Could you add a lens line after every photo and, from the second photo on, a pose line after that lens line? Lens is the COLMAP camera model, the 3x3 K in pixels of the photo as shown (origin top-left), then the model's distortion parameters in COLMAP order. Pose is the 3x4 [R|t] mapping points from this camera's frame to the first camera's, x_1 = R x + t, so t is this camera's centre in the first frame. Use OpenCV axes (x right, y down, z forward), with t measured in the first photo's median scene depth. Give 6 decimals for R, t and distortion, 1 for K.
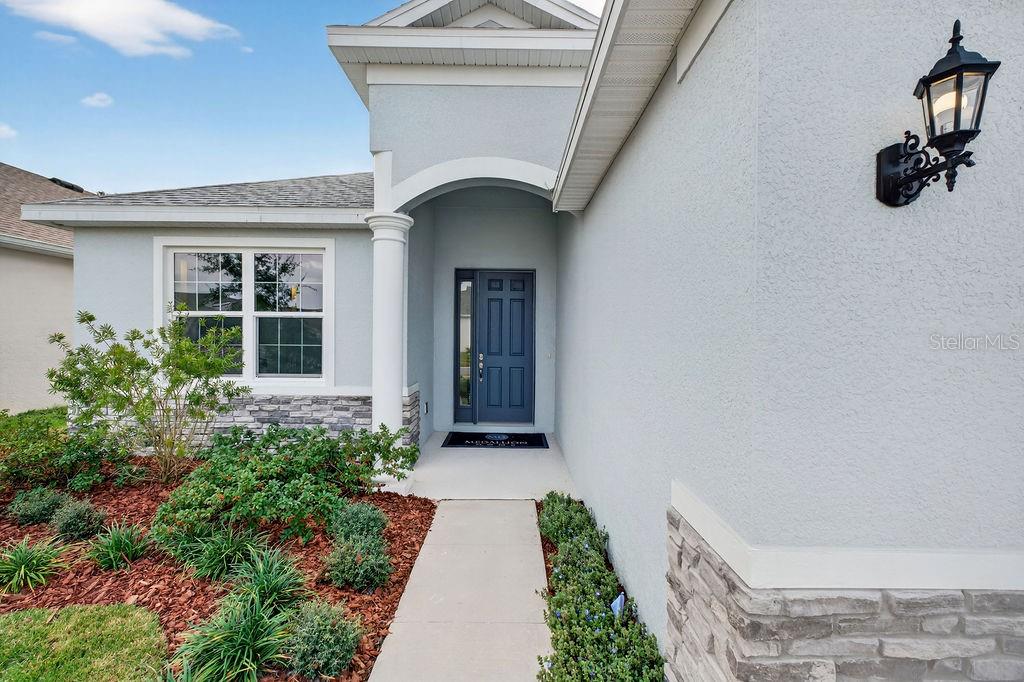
lens RADIAL K [[448.7, 0, 510.5], [0, 448.7, 345.6], [0, 0, 1]] dist [0.014337, 0.000153]
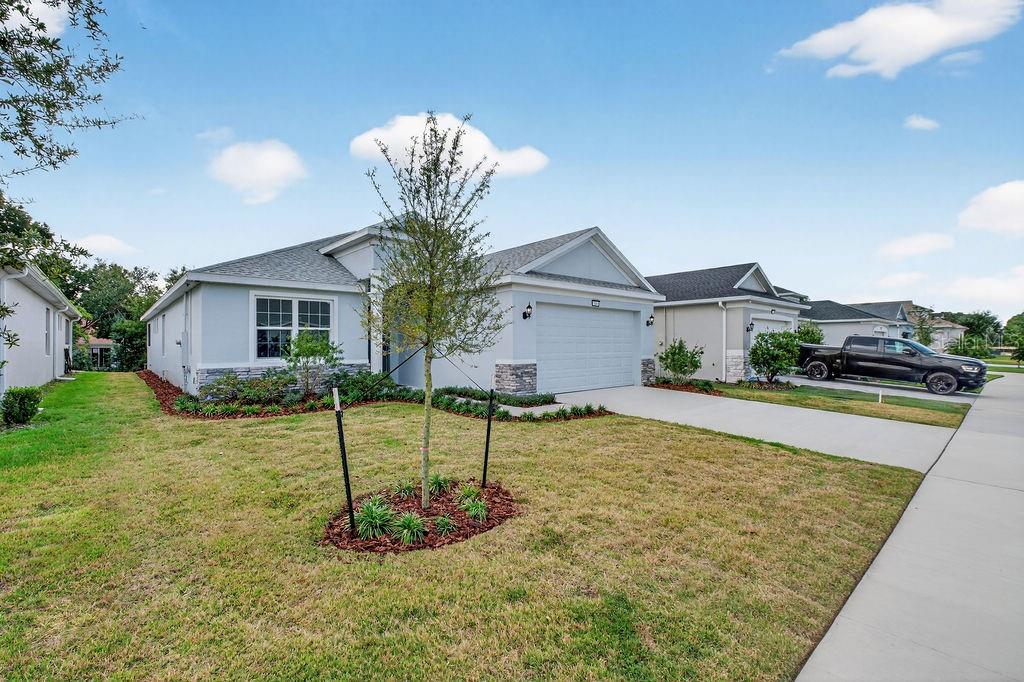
lens RADIAL K [[448.7, 0, 510.5], [0, 448.7, 345.6], [0, 0, 1]] dist [0.014337, 0.000153]
pose [[0.753458, -0.018227, 0.657244, -1.227811], [0.031330, 0.999475, -0.008198, 0.061325], [-0.656750, 0.026768, 0.753633, -1.293314]]
